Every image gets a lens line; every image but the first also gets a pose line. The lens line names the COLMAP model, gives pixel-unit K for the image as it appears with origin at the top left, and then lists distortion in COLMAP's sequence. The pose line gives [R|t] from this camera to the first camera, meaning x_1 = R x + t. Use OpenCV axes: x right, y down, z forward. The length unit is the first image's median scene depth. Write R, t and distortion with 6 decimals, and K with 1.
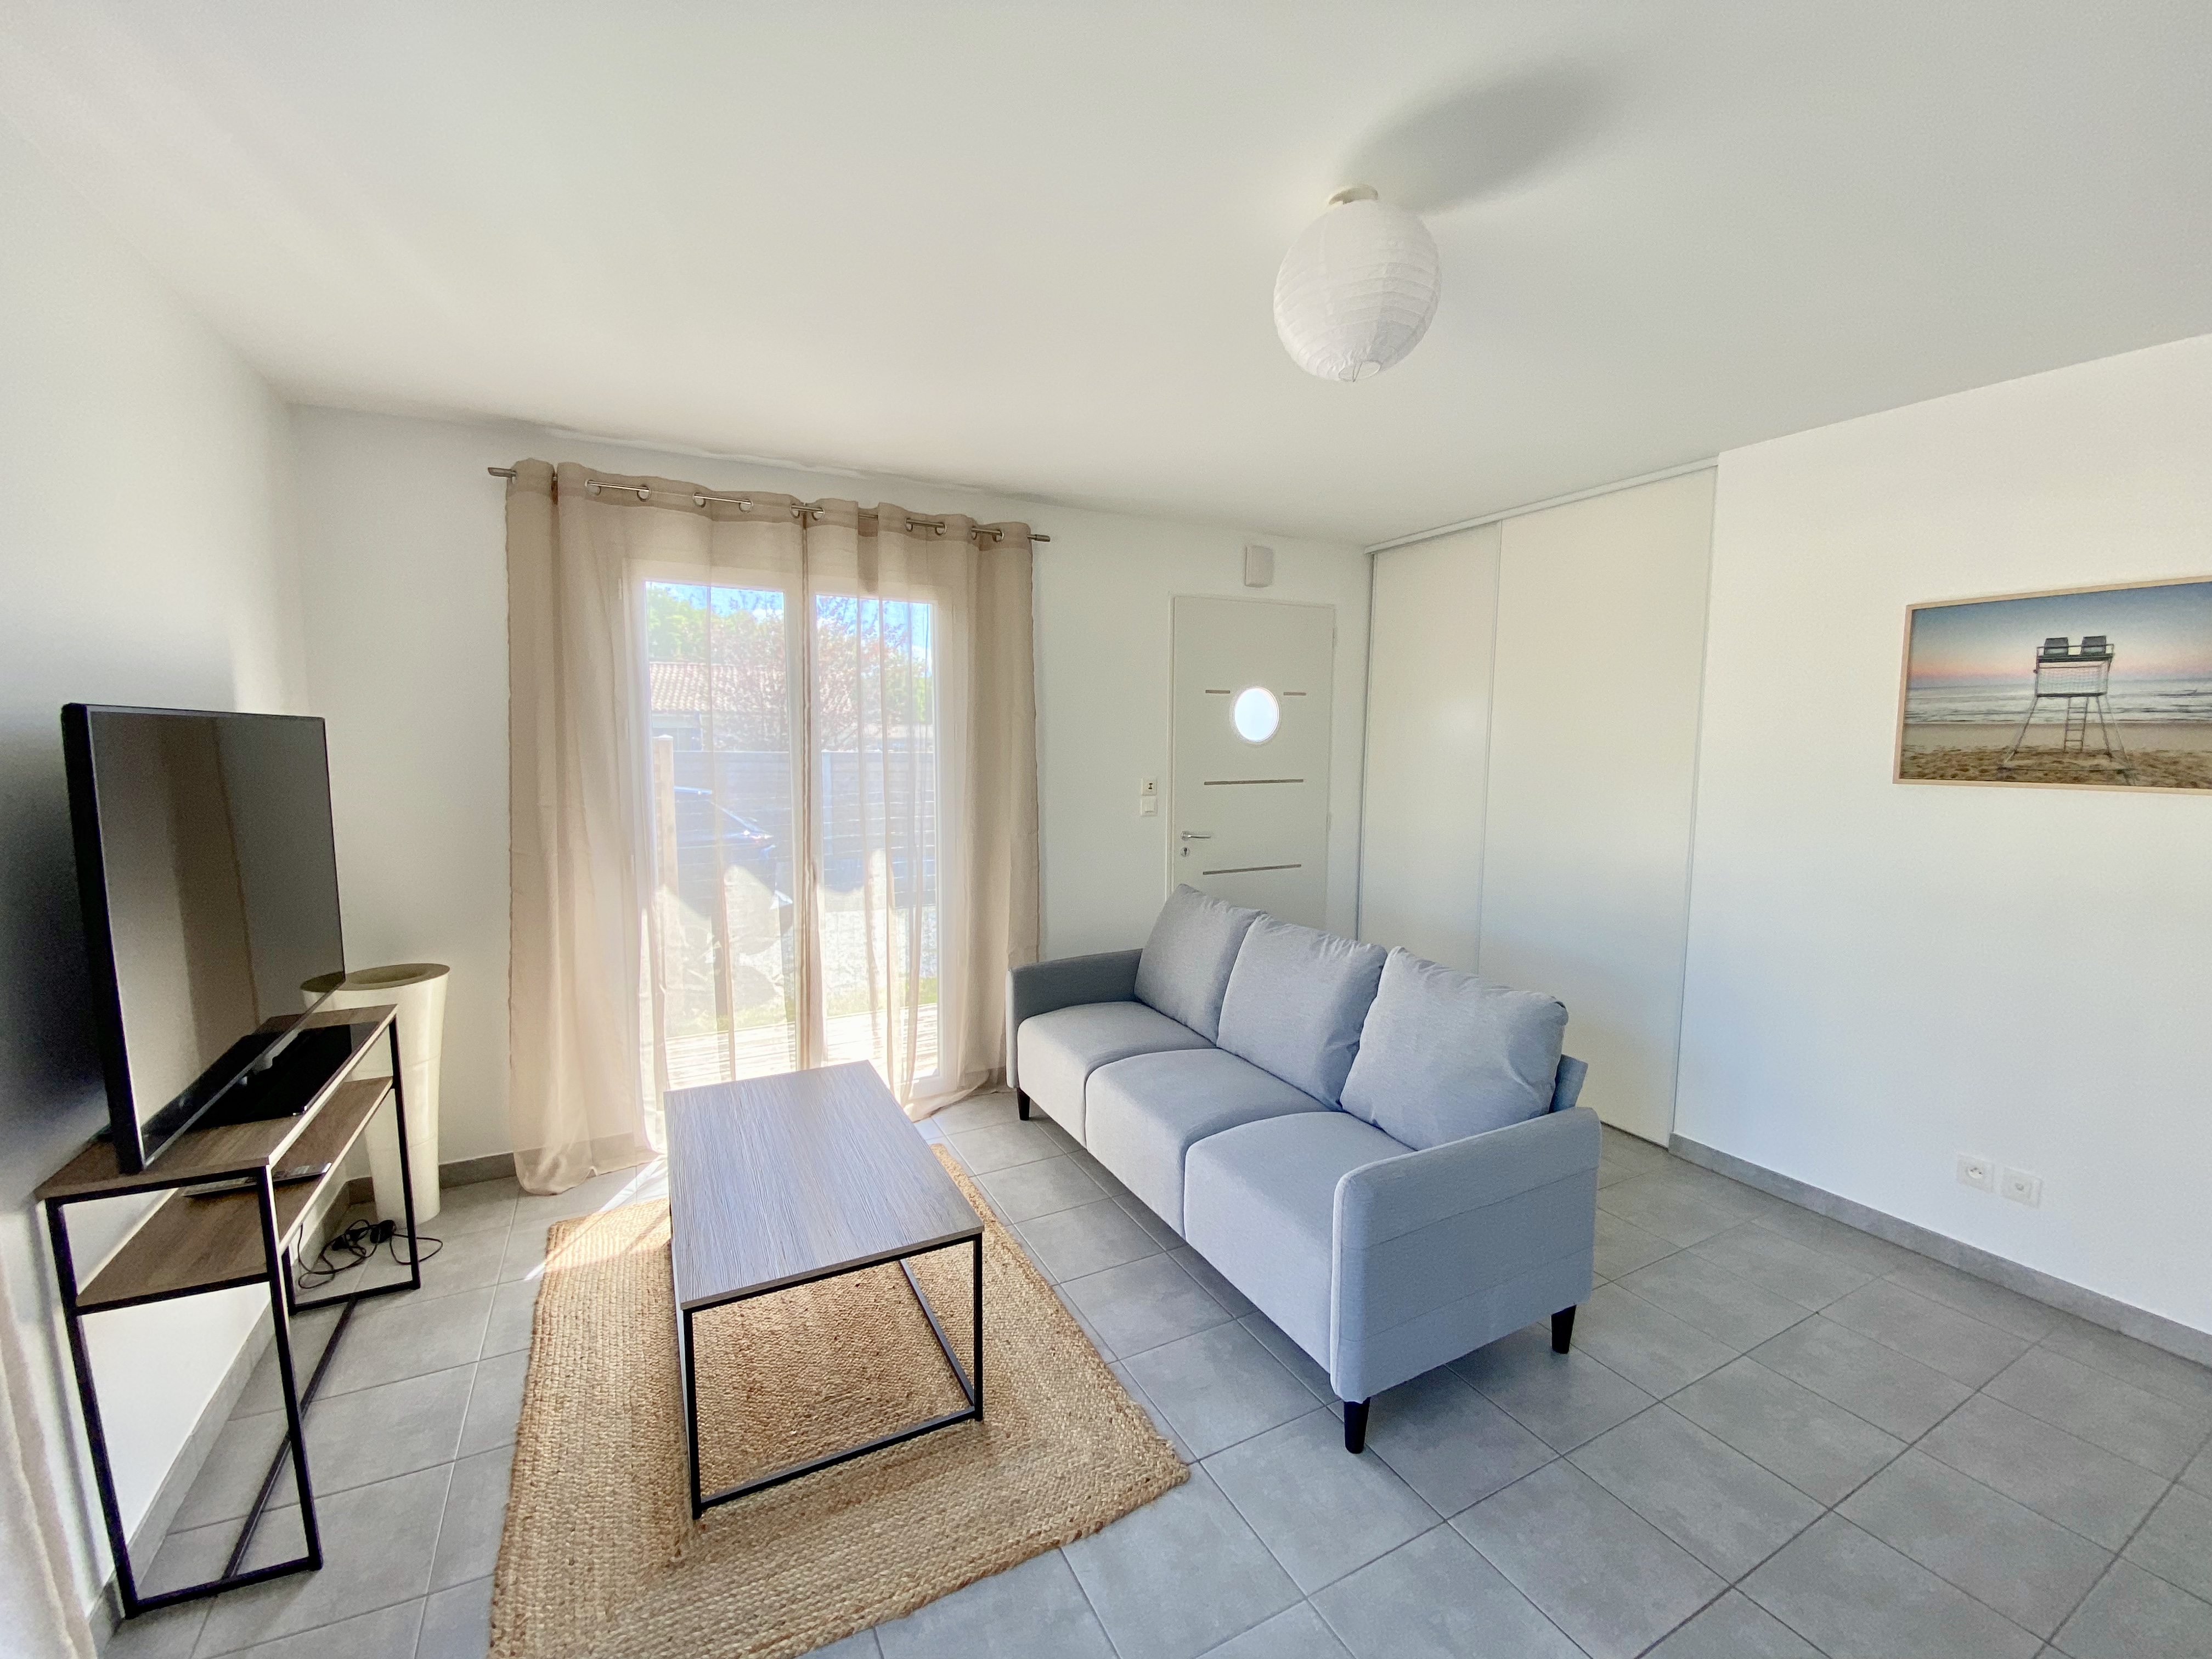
lens RADIAL K [[894.0, 0, 1102.6], [0, 894.0, 829.7], [0, 0, 1]] dist [0.000434, -0.010357]
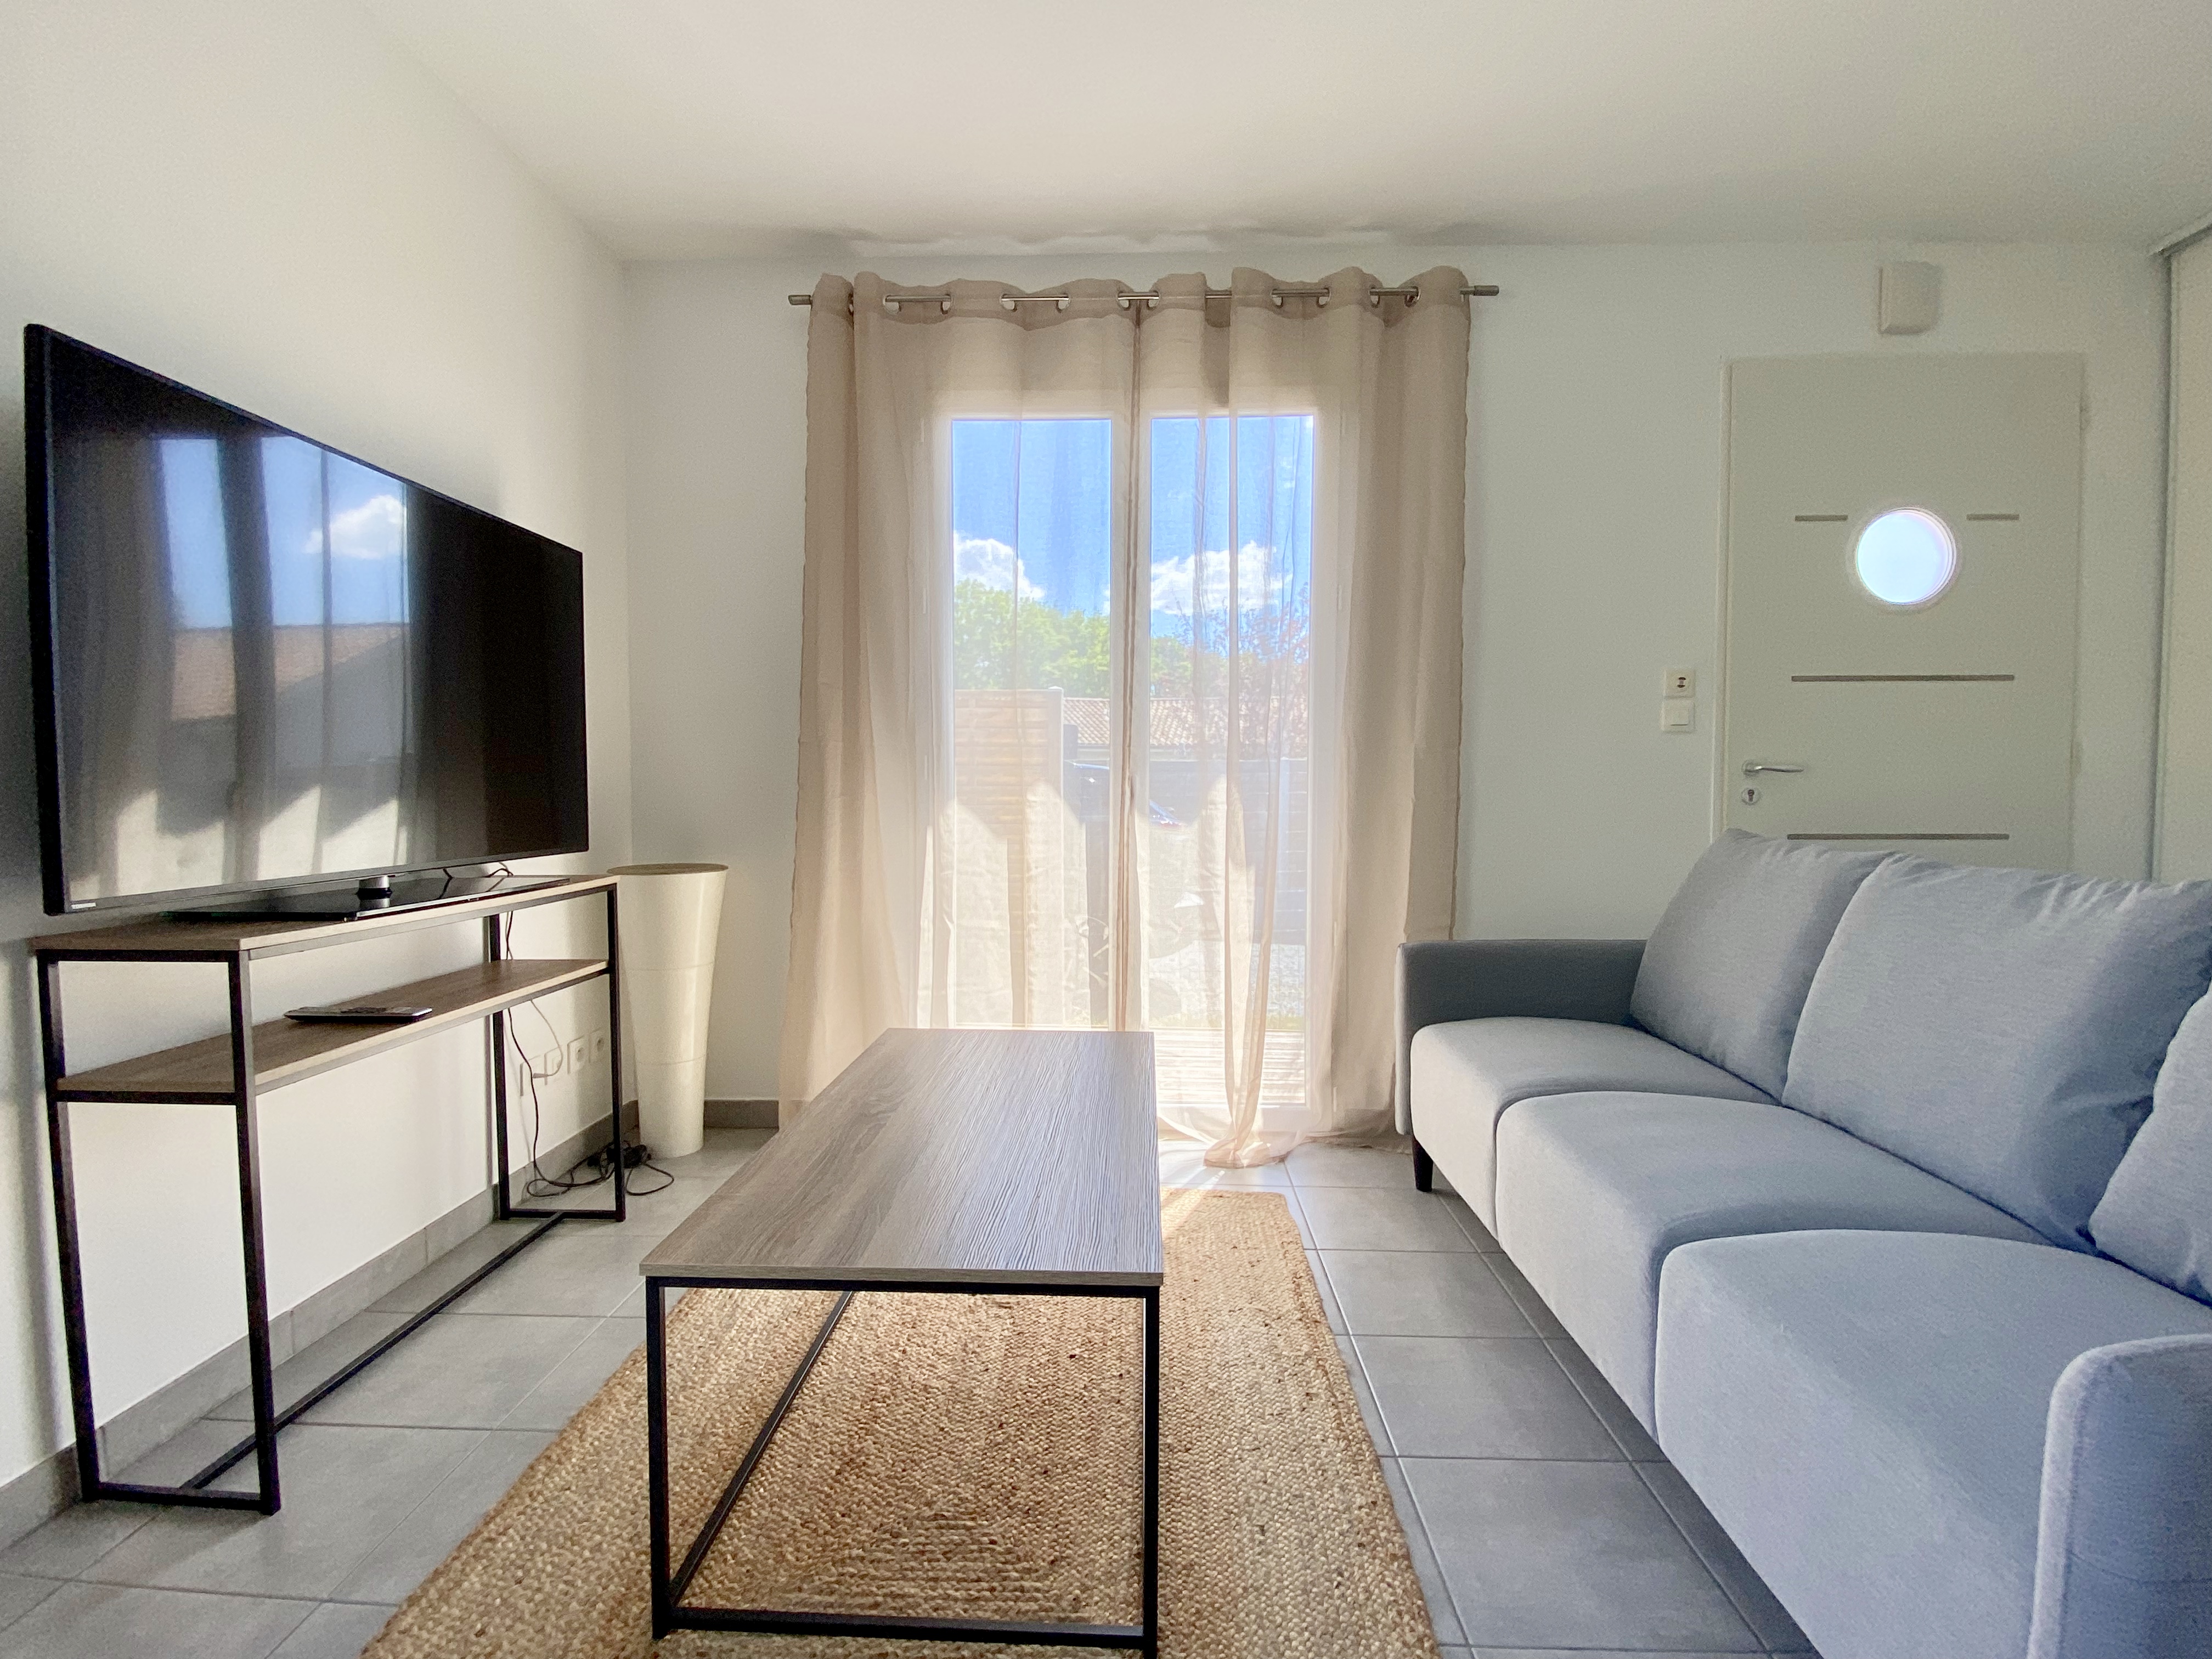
lens RADIAL K [[1039.8, 0, 1096.7], [0, 1039.8, 820.8], [0, 0, 1]] dist [-0.000948, -0.004654]
pose [[0.867522, 0.015191, -0.497167, 0.095154], [-0.048244, 0.997391, -0.053709, 0.156558], [0.495054, 0.070579, 0.865991, 0.319241]]
